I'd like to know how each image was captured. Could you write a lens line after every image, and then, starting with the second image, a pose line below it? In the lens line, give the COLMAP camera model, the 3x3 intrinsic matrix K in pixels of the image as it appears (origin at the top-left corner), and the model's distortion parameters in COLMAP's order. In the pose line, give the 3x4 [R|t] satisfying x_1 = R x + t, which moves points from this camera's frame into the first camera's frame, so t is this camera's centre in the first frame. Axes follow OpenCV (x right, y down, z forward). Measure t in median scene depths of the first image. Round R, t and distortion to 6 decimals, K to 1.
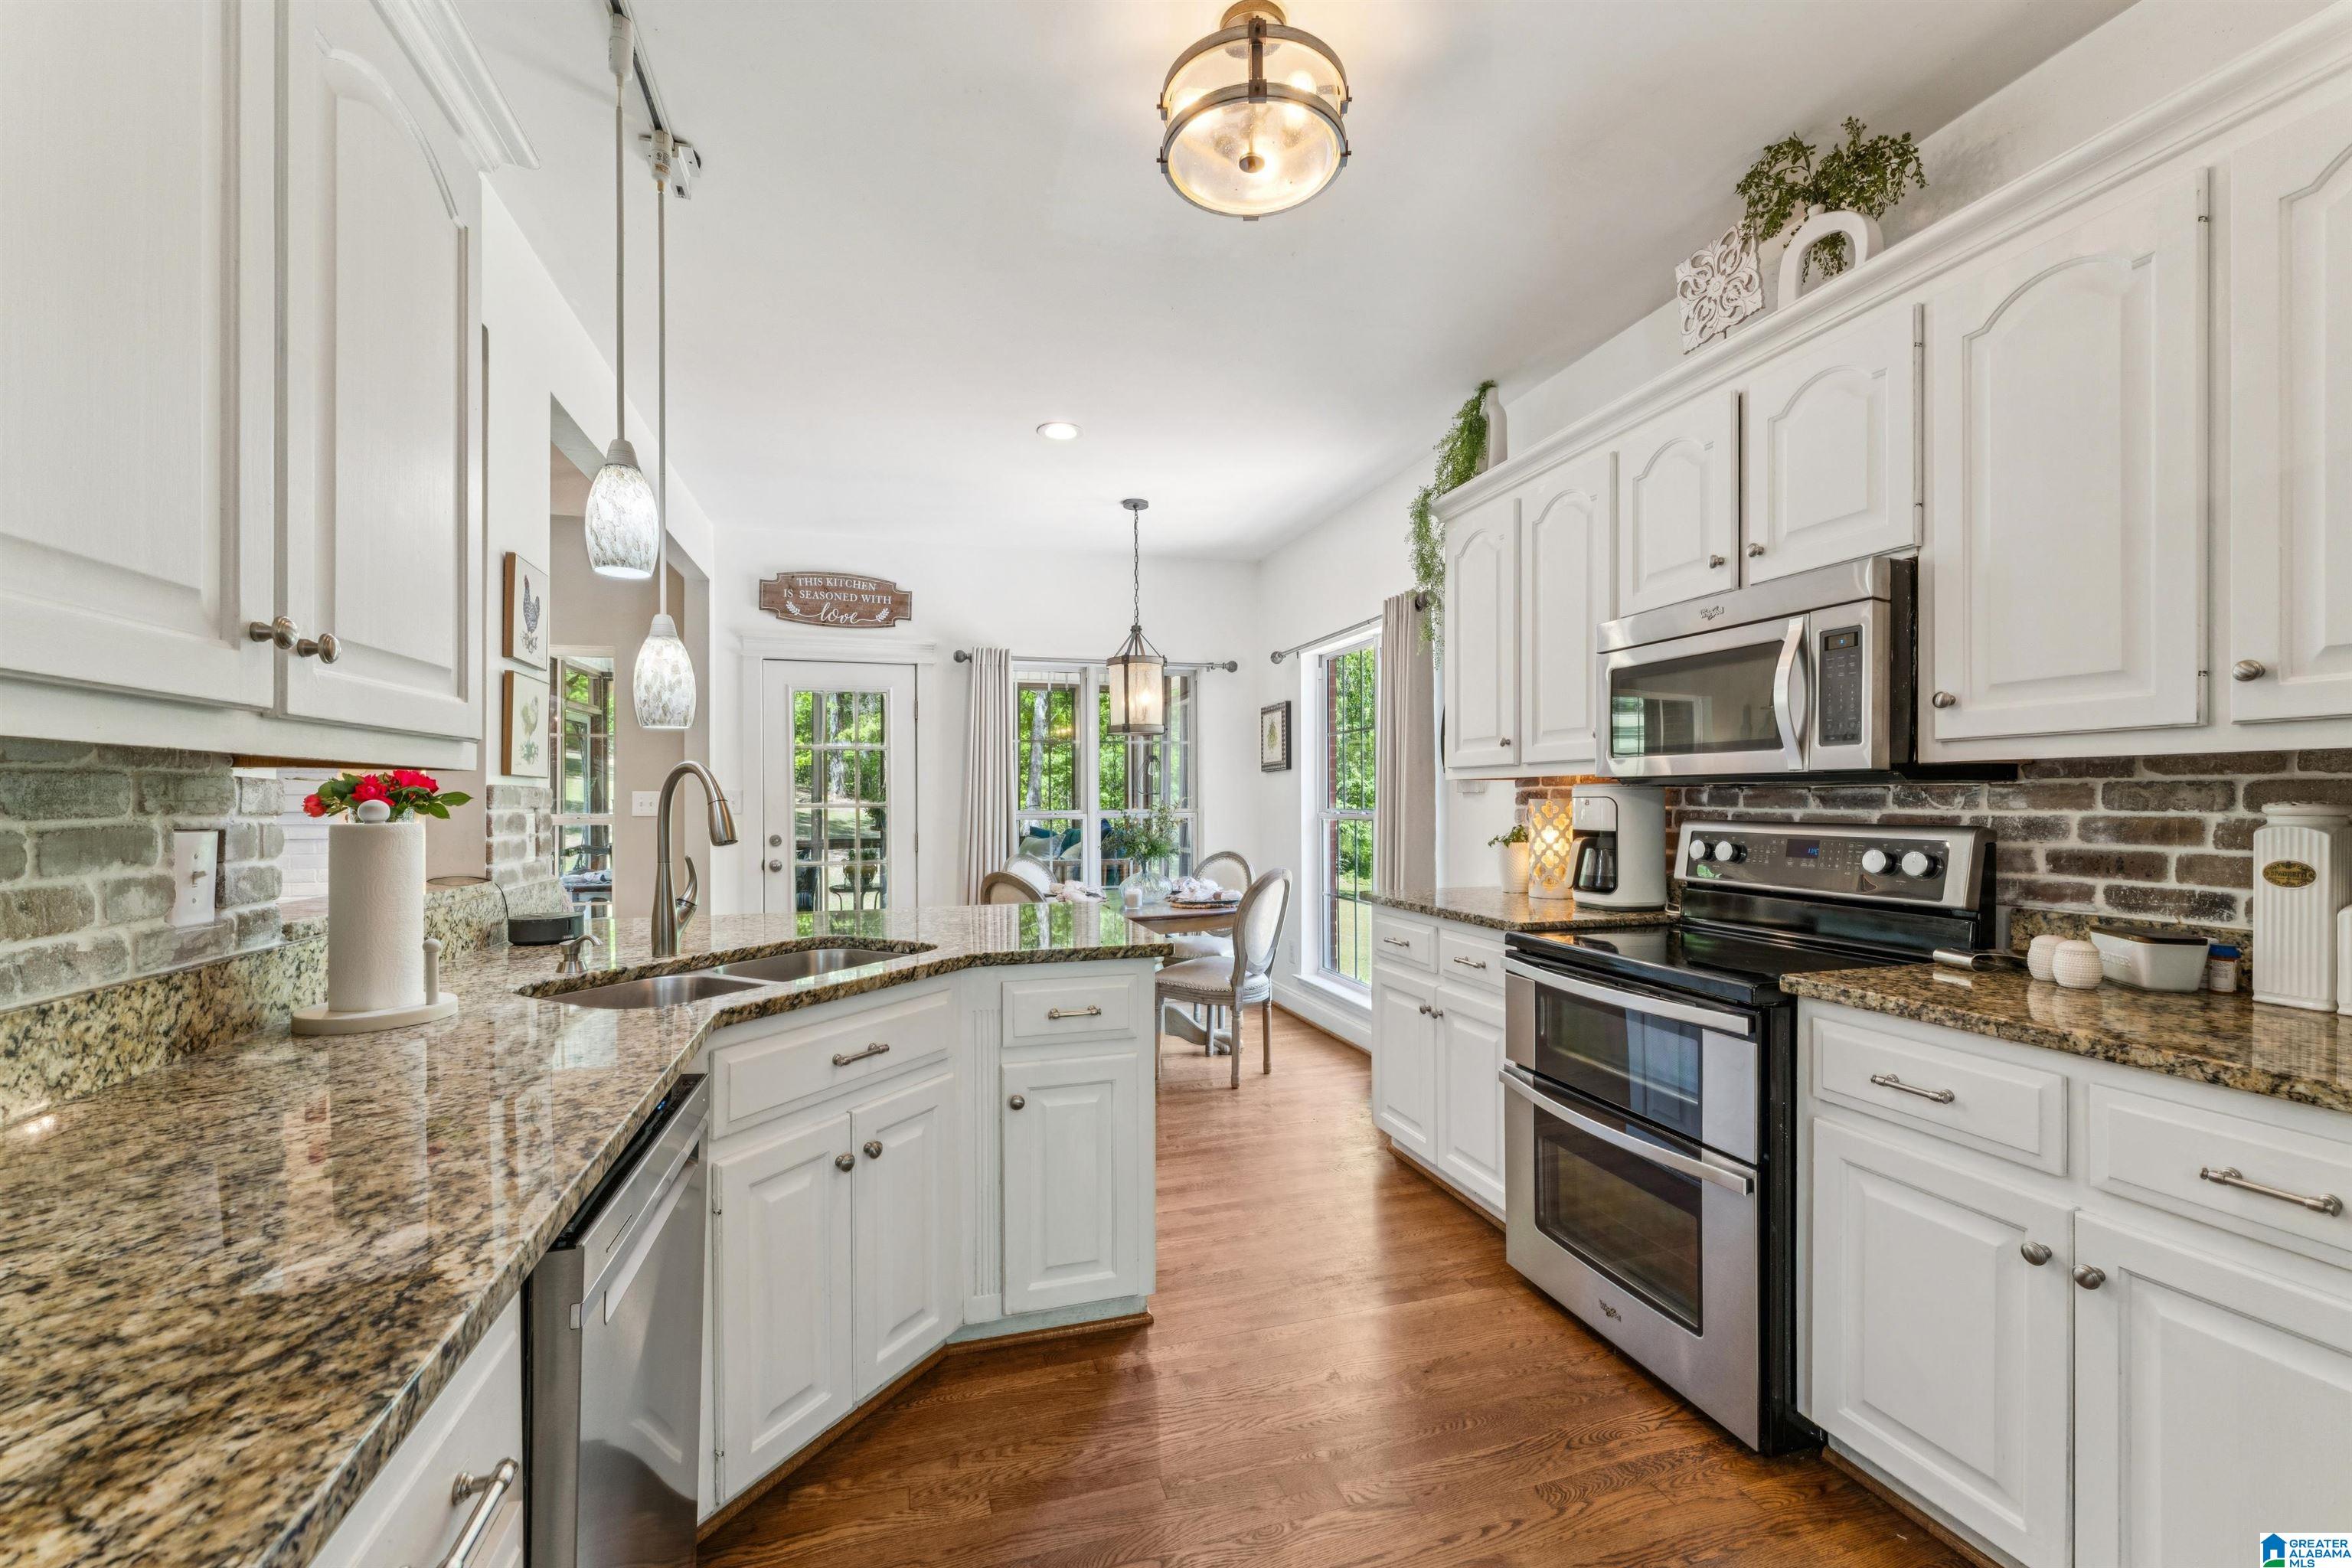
lens RADIAL K [[942.8, 0, 1172.9], [0, 942.8, 805.8], [0, 0, 1]] dist [0.002297, -0.000843]
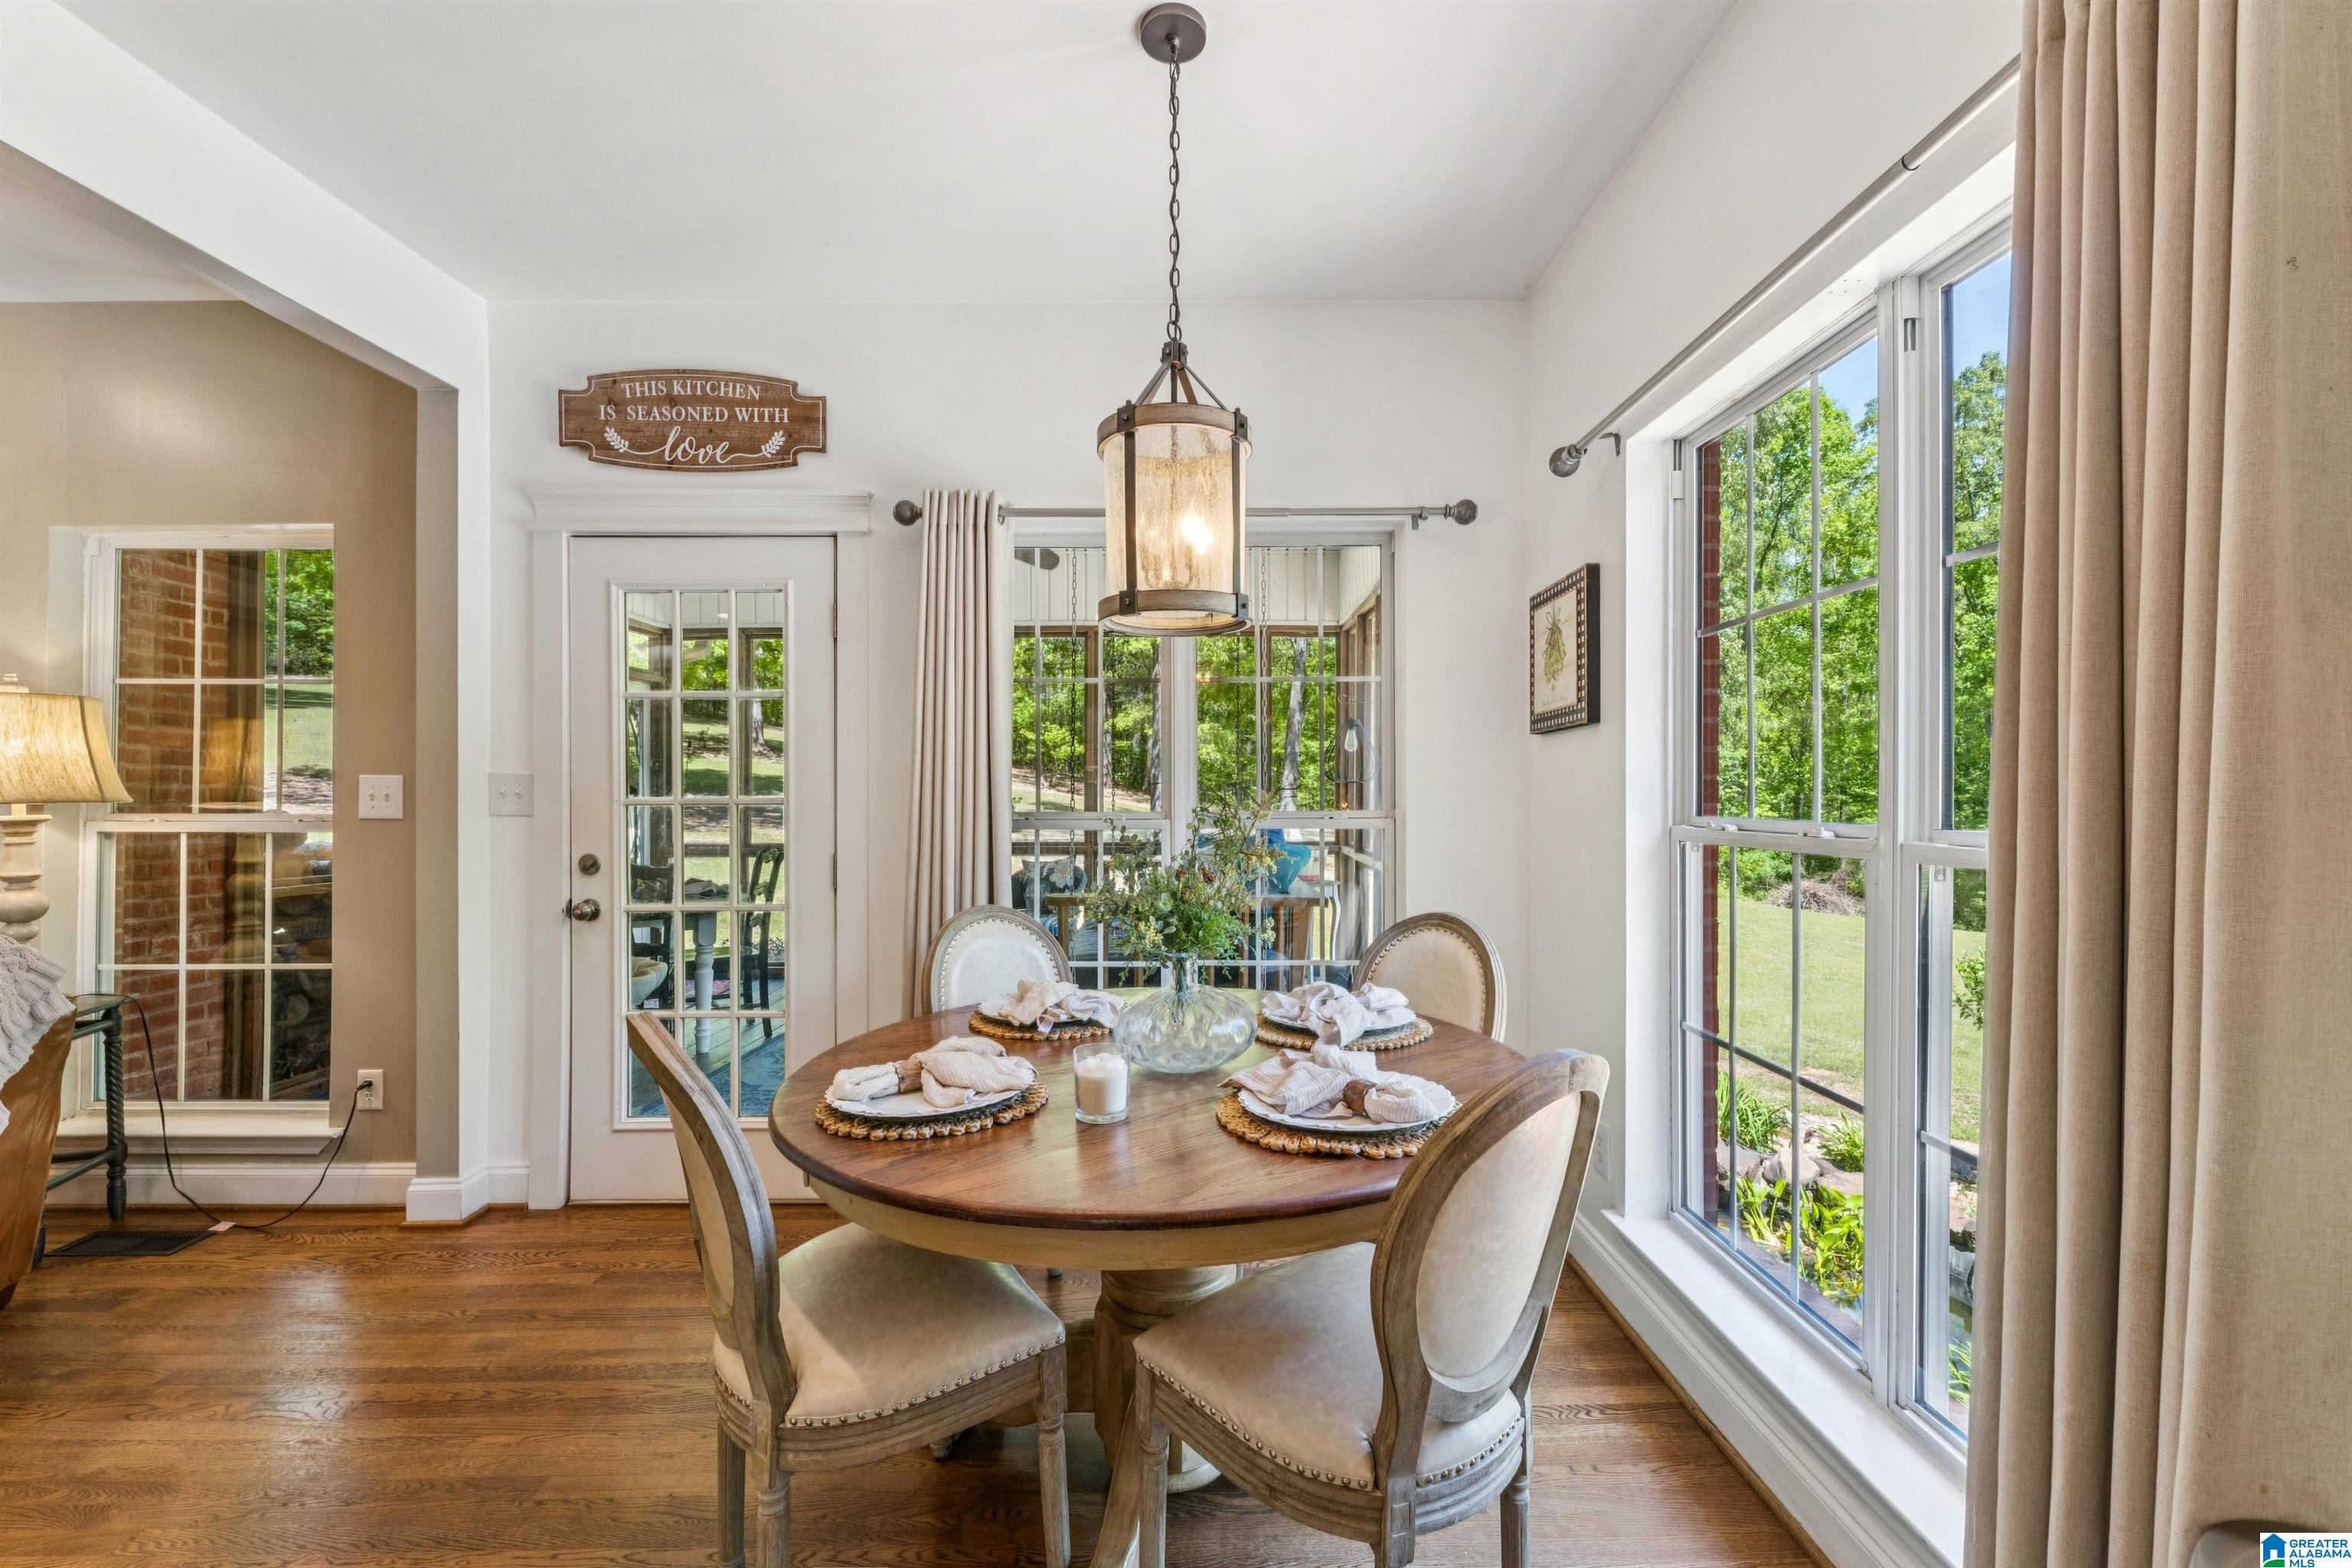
lens RADIAL K [[942.8, 0, 1189.1], [0, 942.8, 793.9], [0, 0, 1]] dist [0.002297, -0.000843]
pose [[0.961325, 0.003565, -0.275392, 0.102438], [-0.003948, 0.999992, -0.000838, -0.007739], [0.275386, 0.001893, 0.961332, 0.855758]]
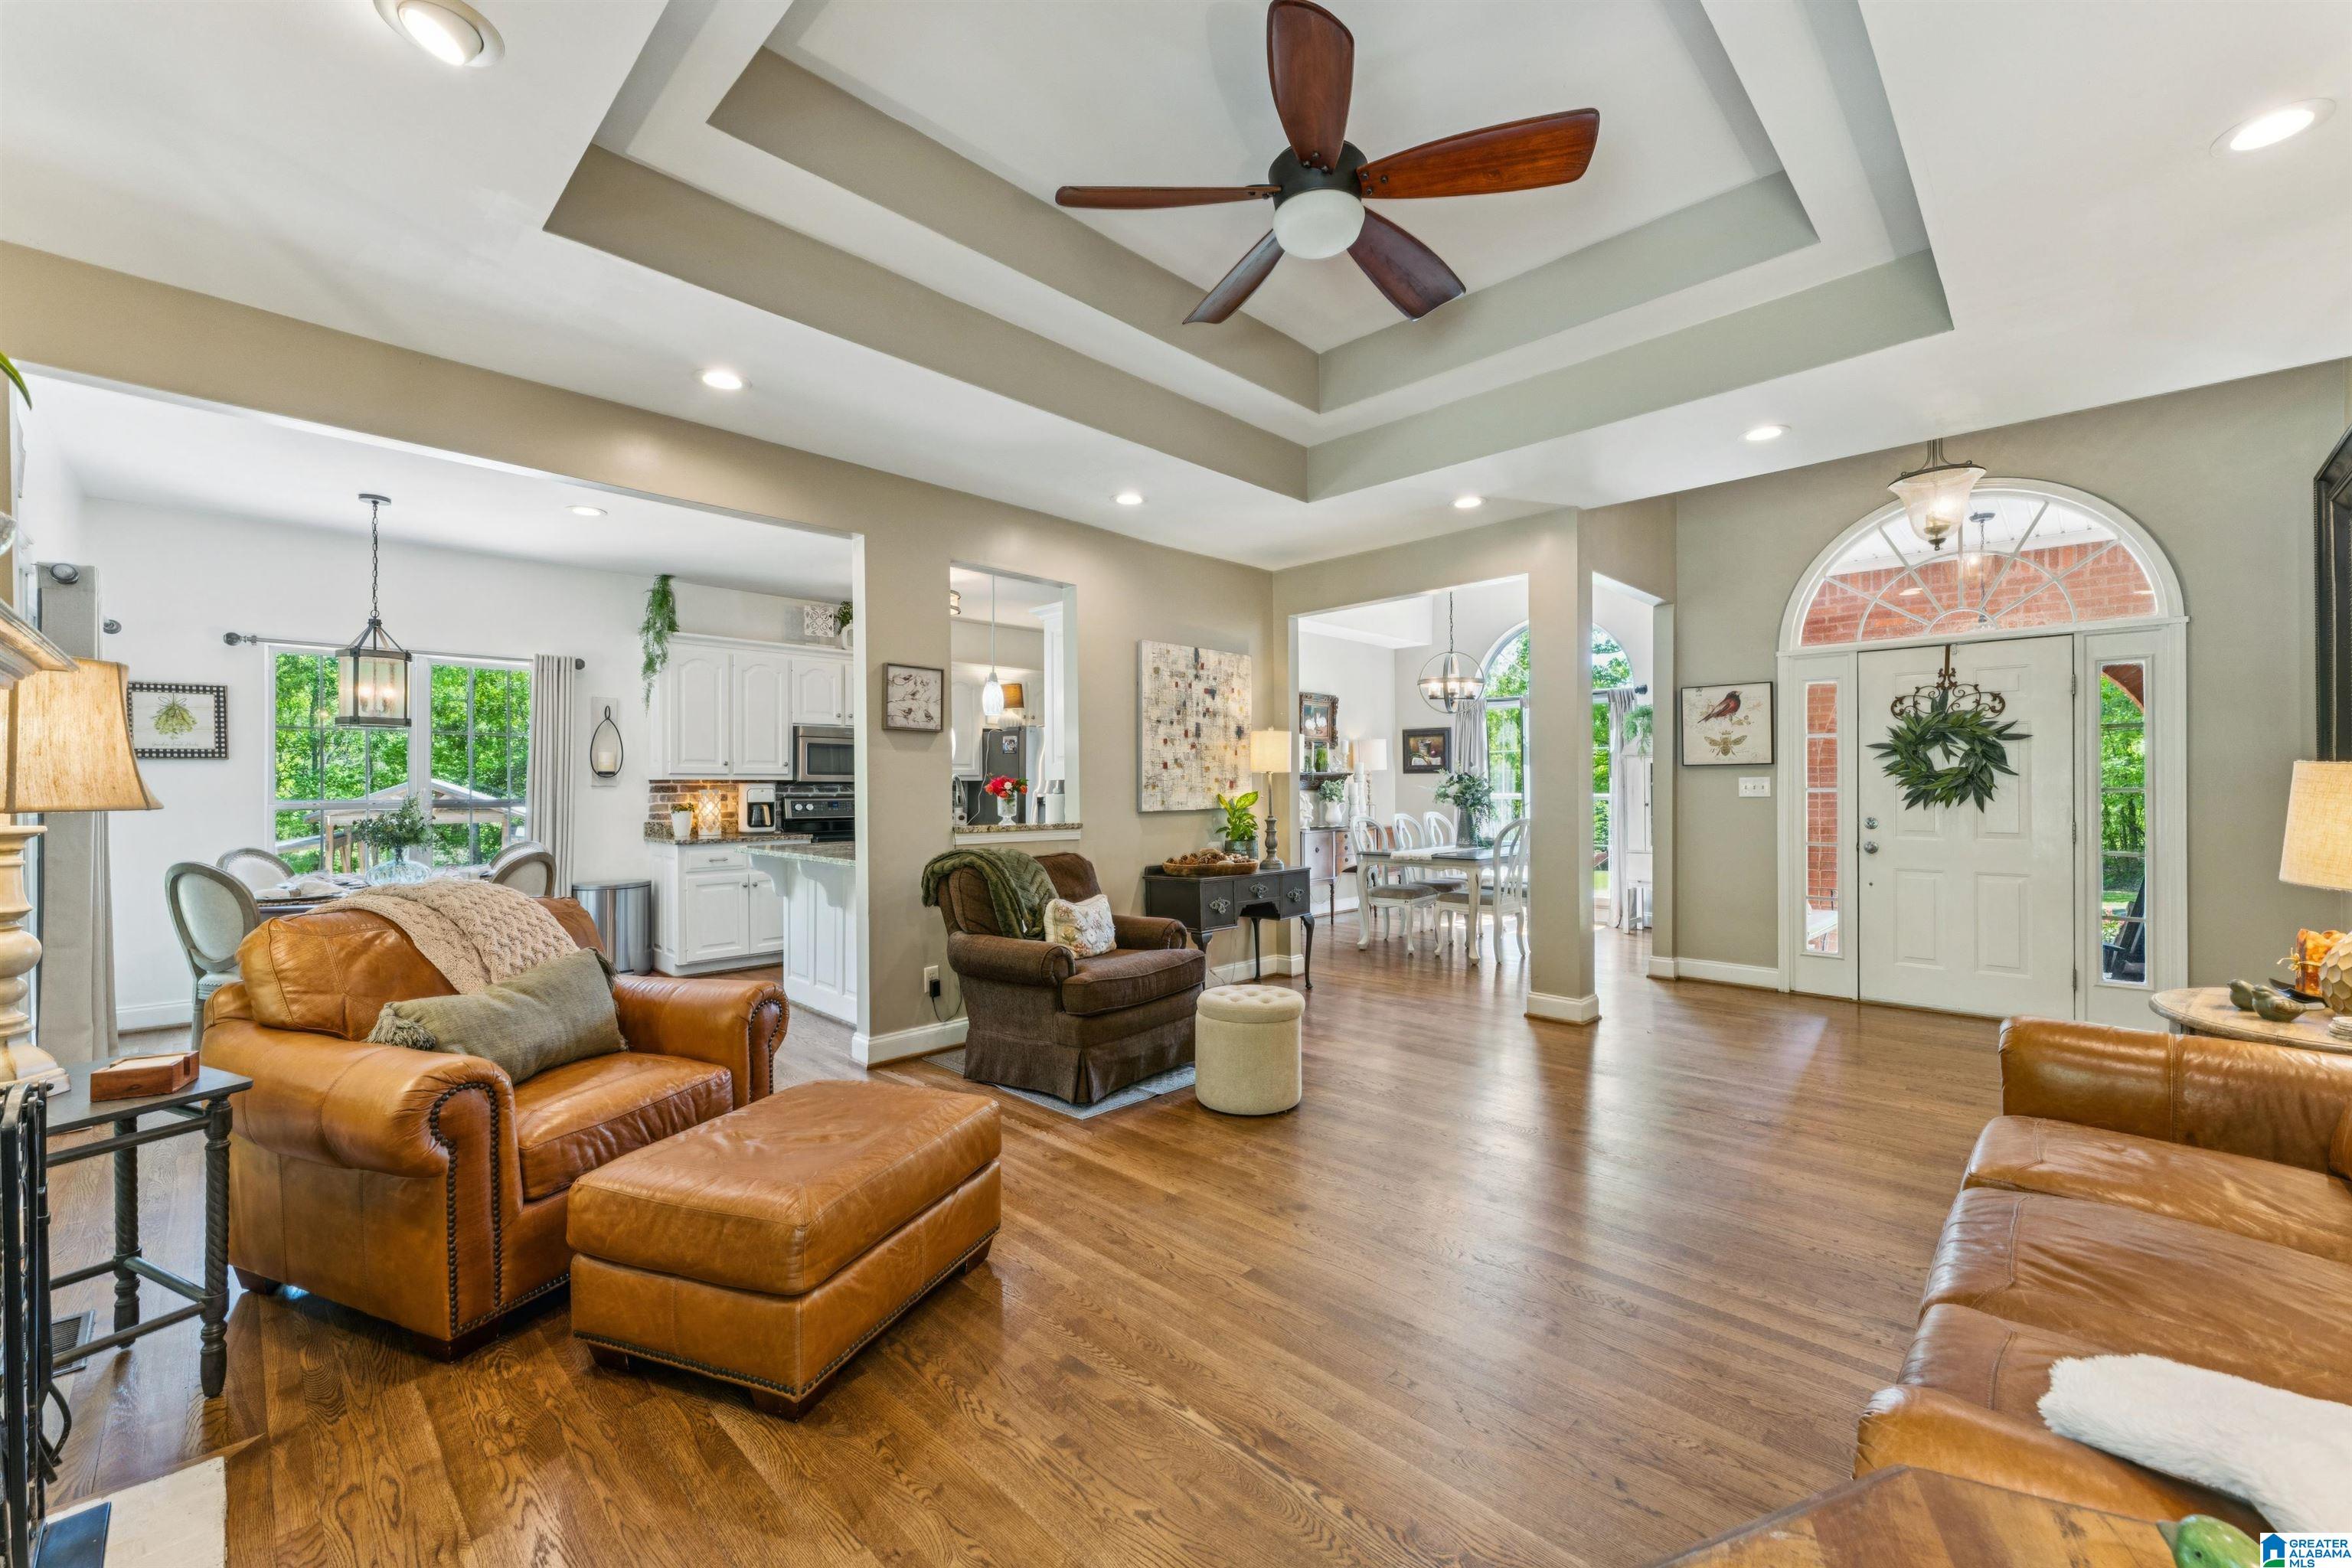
lens RADIAL K [[942.8, 0, 1182.5], [0, 942.8, 772.4], [0, 0, 1]] dist [0.002297, -0.000843]
pose [[-0.480881, 0.017294, 0.876615, -1.846473], [0.009560, 0.999849, -0.014481, -0.003193], [-0.876734, 0.001417, -0.480974, 0.989714]]
